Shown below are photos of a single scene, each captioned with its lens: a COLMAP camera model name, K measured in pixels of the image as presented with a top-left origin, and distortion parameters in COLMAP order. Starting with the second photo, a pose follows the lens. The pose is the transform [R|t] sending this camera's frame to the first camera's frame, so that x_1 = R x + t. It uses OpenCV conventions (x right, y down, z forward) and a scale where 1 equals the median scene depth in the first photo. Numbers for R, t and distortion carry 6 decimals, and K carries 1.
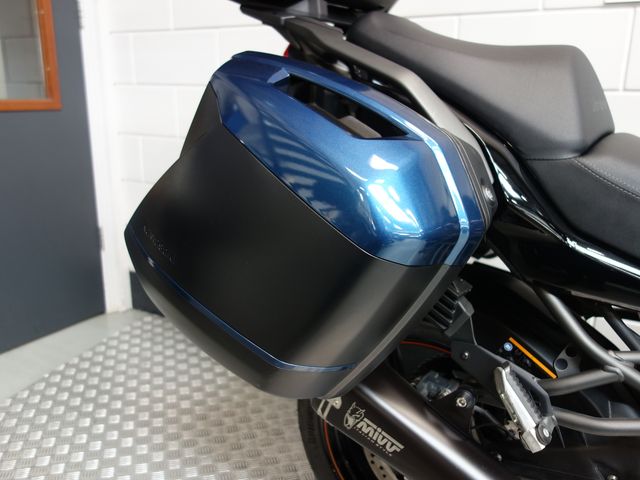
lens RADIAL K [[565.6, 0, 320.0], [0, 565.6, 240.0], [0, 0, 1]] dist [-0.001372, 0.013217]
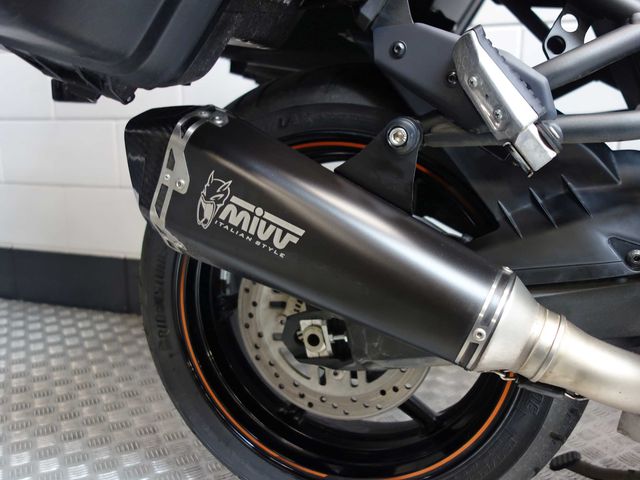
lens RADIAL K [[565.6, 0, 320.0], [0, 565.6, 240.0], [0, 0, 1]] dist [-0.001372, 0.013217]
pose [[0.976357, -0.055359, 0.208954, 0.043815], [0.068507, 0.996066, -0.056216, 0.390293], [-0.205020, 0.069201, 0.976308, 0.432071]]
